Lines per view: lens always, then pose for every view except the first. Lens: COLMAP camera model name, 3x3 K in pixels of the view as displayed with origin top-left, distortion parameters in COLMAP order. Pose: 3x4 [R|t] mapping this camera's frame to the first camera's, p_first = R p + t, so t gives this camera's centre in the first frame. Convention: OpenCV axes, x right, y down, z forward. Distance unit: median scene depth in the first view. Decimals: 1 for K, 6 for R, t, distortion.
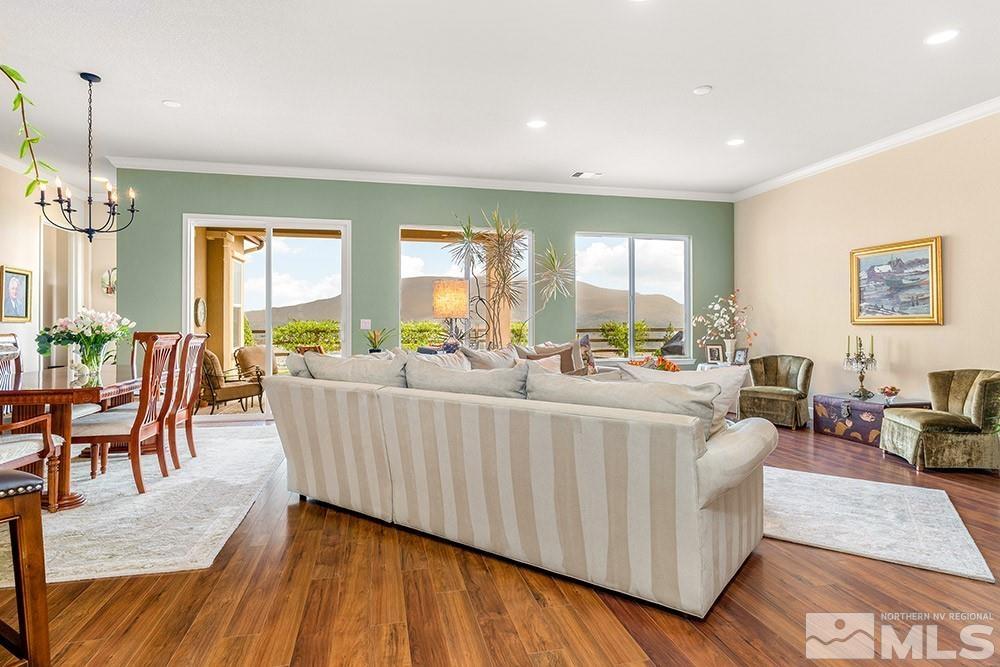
lens RADIAL K [[537.5, 0, 497.2], [0, 537.5, 324.5], [0, 0, 1]] dist [0.000388, 0.001194]
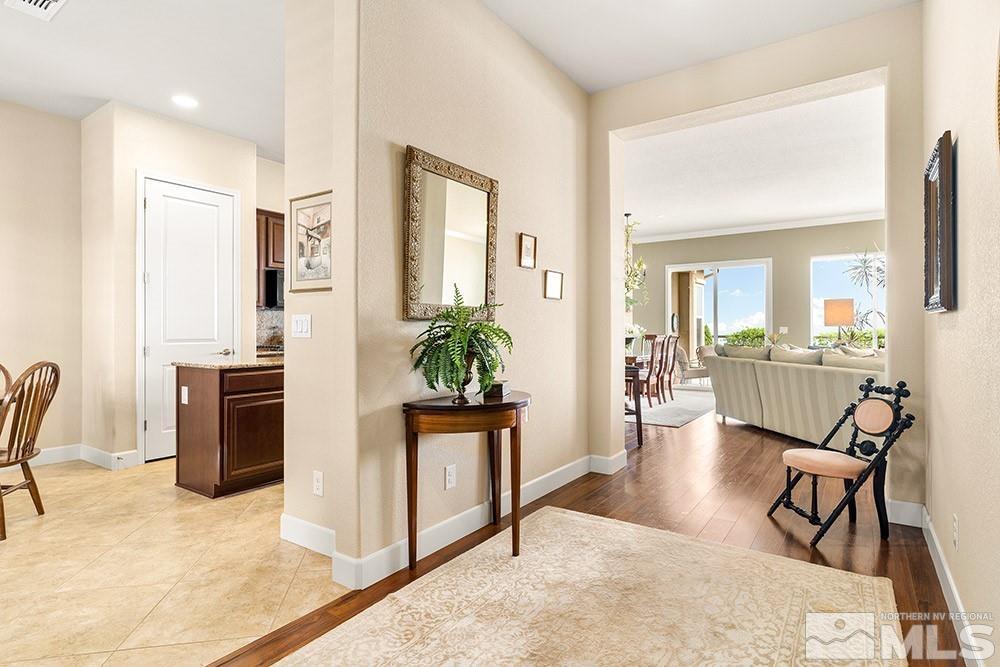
lens RADIAL K [[513.5, 0, 498.7], [0, 513.5, 331.5], [0, 0, 1]] dist [-0.007031, 0.001085]
pose [[0.671653, -0.003130, -0.740859, 0.317393], [0.003698, 0.999993, -0.000872, 0.003018], [0.740856, -0.002154, 0.671660, -0.581586]]
